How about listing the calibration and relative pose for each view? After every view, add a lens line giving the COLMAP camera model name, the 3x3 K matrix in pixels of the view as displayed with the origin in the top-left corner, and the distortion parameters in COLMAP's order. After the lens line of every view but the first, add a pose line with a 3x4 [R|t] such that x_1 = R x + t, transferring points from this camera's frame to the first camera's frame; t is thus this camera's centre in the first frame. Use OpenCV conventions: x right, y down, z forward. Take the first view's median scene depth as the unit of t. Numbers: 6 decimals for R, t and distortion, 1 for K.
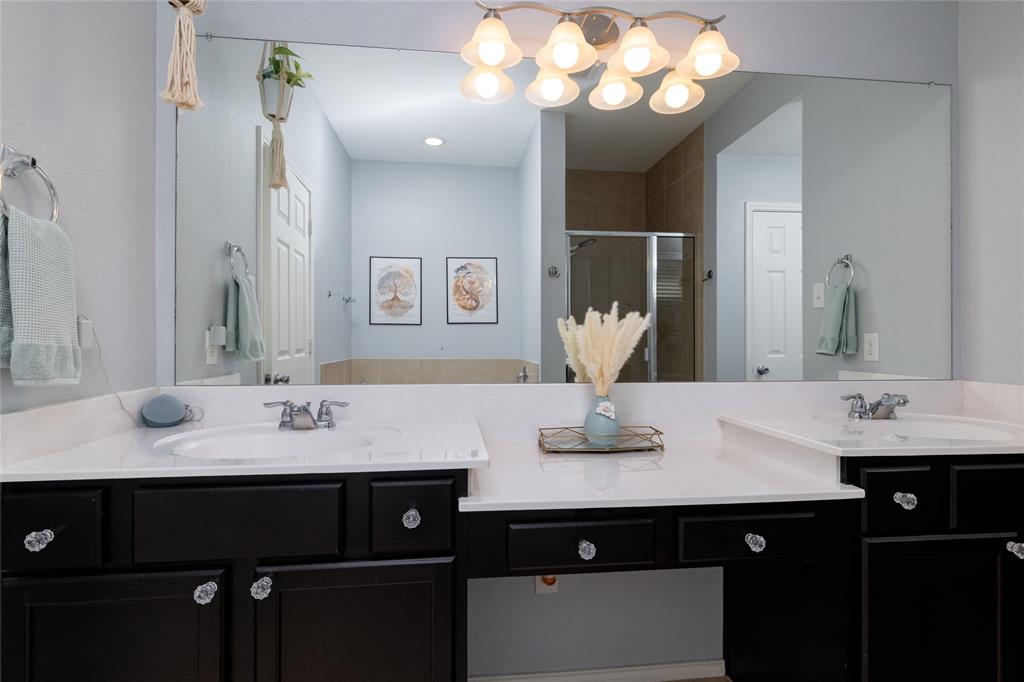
lens RADIAL K [[497.6, 0, 508.5], [0, 497.6, 339.6], [0, 0, 1]] dist [-0.003609, -0.000832]
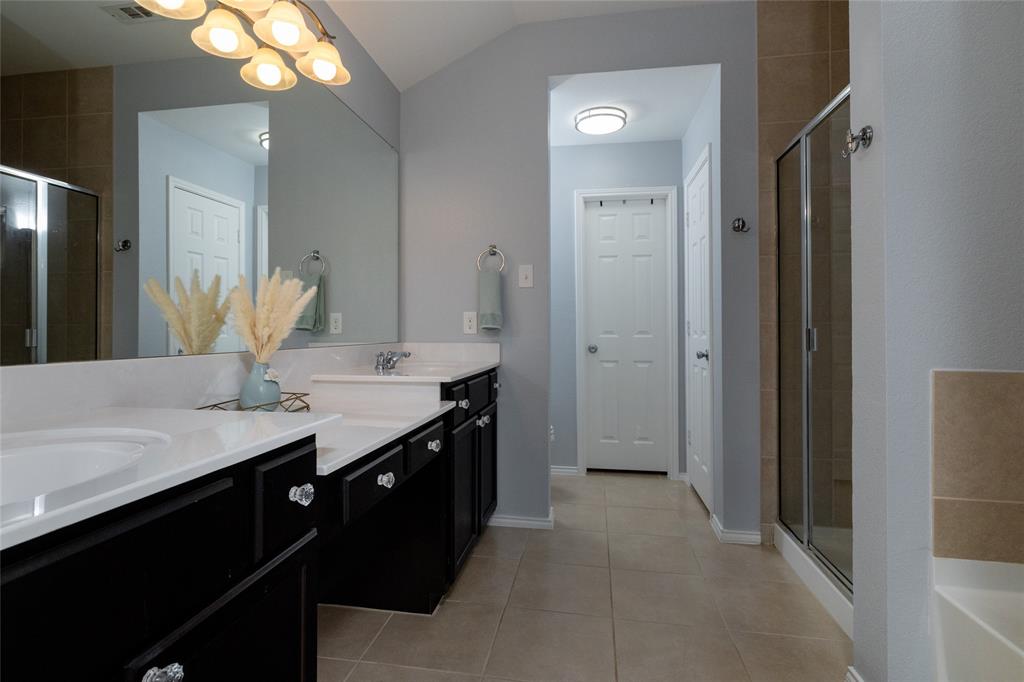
lens RADIAL K [[497.6, 0, 510.8], [0, 497.6, 333.6], [0, 0, 1]] dist [-0.003609, -0.000832]
pose [[0.263284, -0.004240, 0.964709, -0.415022], [0.005500, 0.999981, 0.002894, 0.040172], [-0.964703, 0.004544, 0.263302, 0.195106]]
